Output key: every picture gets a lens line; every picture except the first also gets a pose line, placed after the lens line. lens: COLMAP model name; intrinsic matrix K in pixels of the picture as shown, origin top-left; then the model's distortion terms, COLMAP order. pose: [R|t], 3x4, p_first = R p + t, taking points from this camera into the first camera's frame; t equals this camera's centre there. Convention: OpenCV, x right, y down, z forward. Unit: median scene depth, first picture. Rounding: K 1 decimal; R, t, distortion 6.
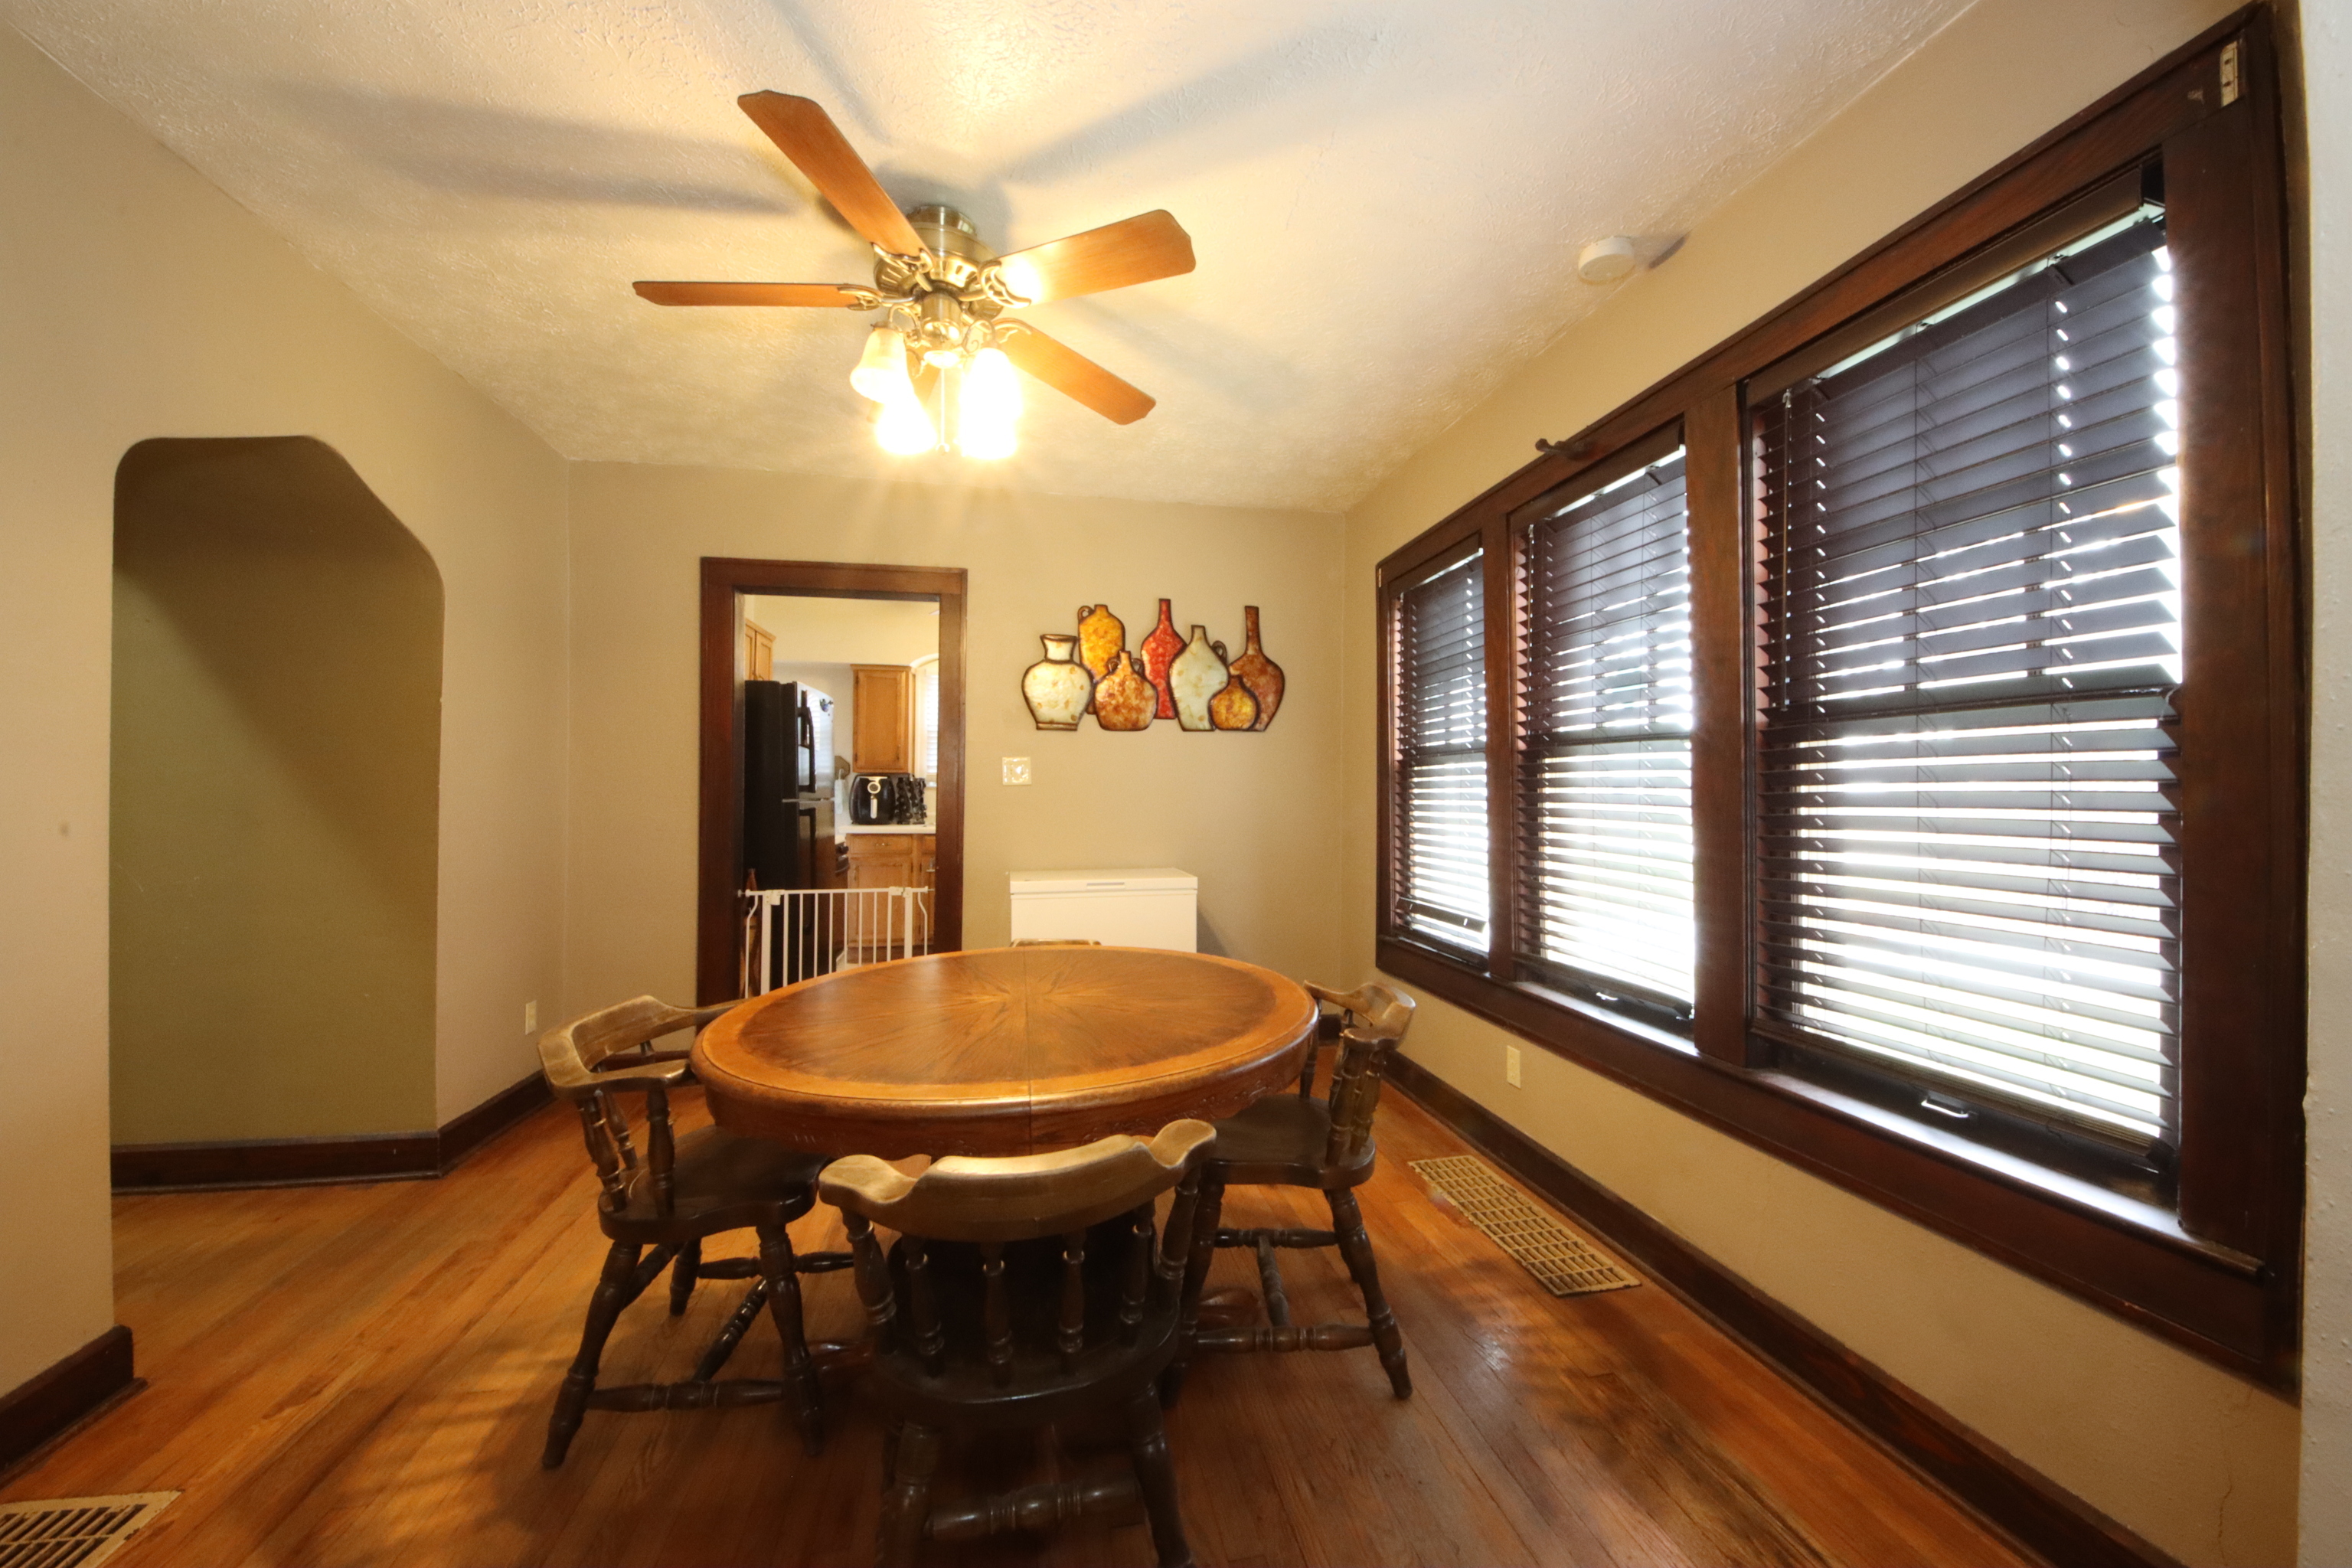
lens RADIAL K [[895.0, 0, 1185.1], [0, 895.0, 780.1], [0, 0, 1]] dist [-0.001784, -0.000096]
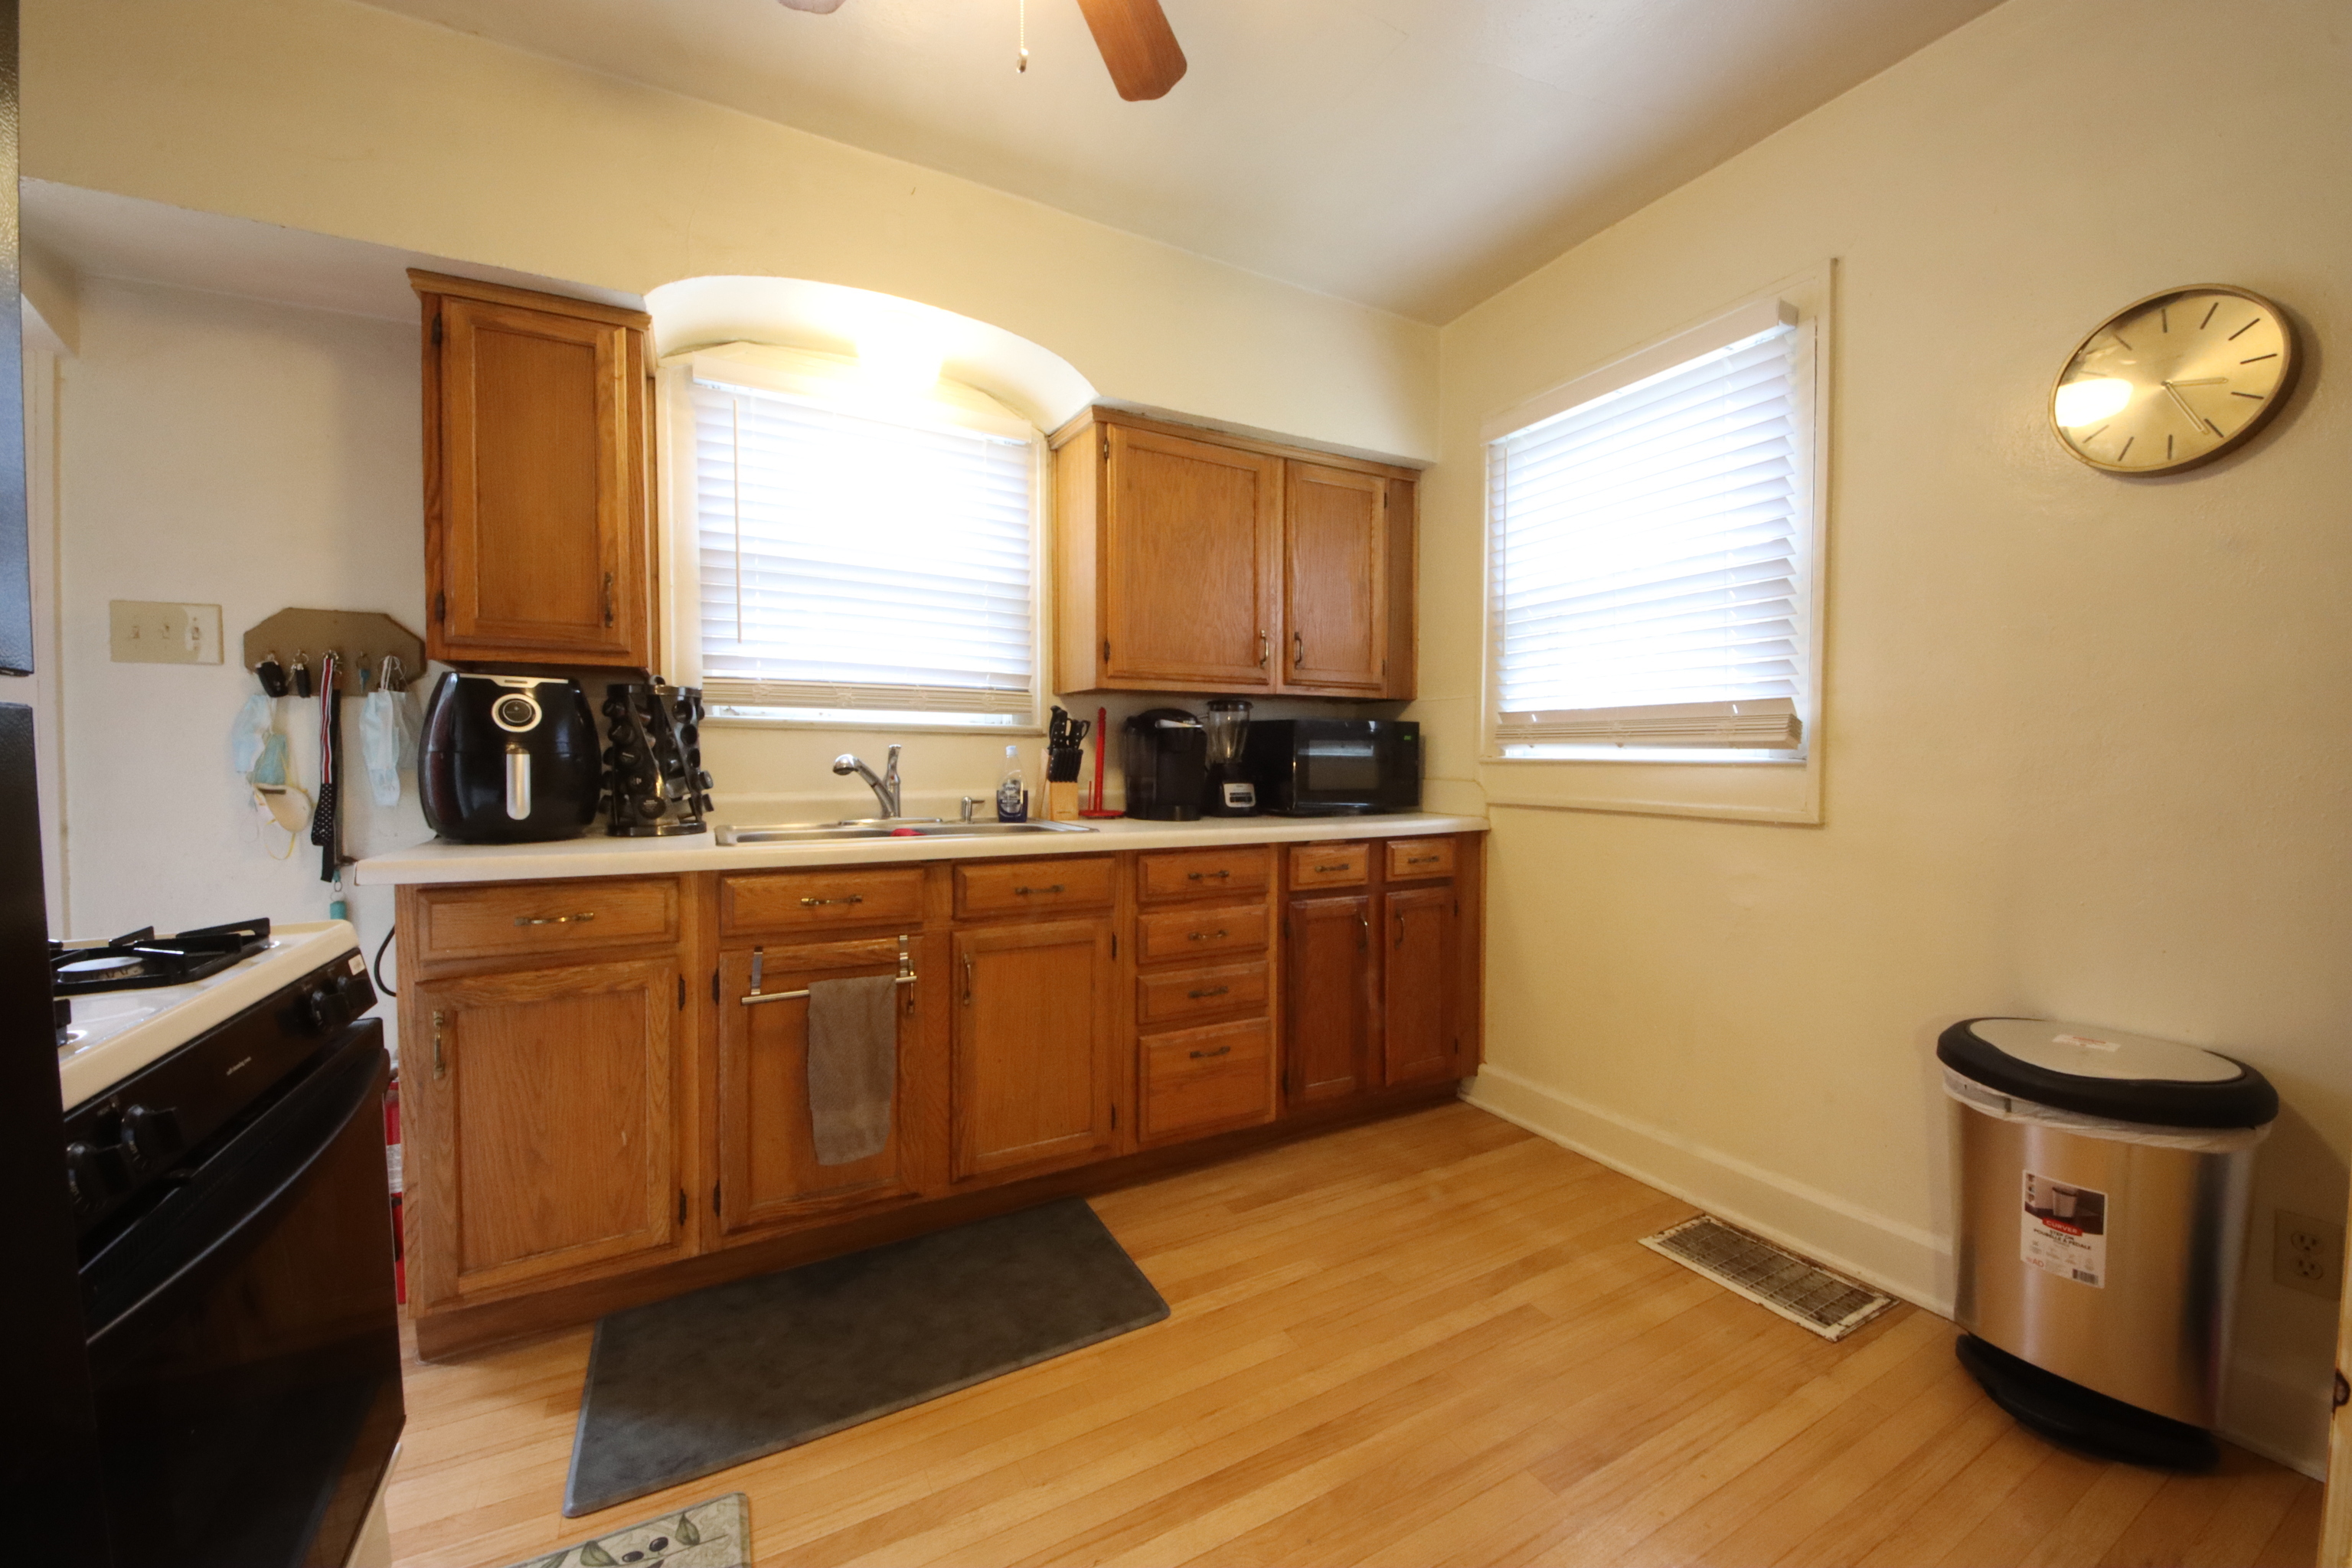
lens RADIAL K [[895.0, 0, 1166.6], [0, 895.0, 784.5], [0, 0, 1]] dist [-0.001784, -0.000096]
pose [[0.956543, -0.012124, 0.291340, -0.230478], [-0.000051, 0.999128, 0.041745, 0.019056], [-0.291592, -0.039946, 0.955708, 0.659108]]
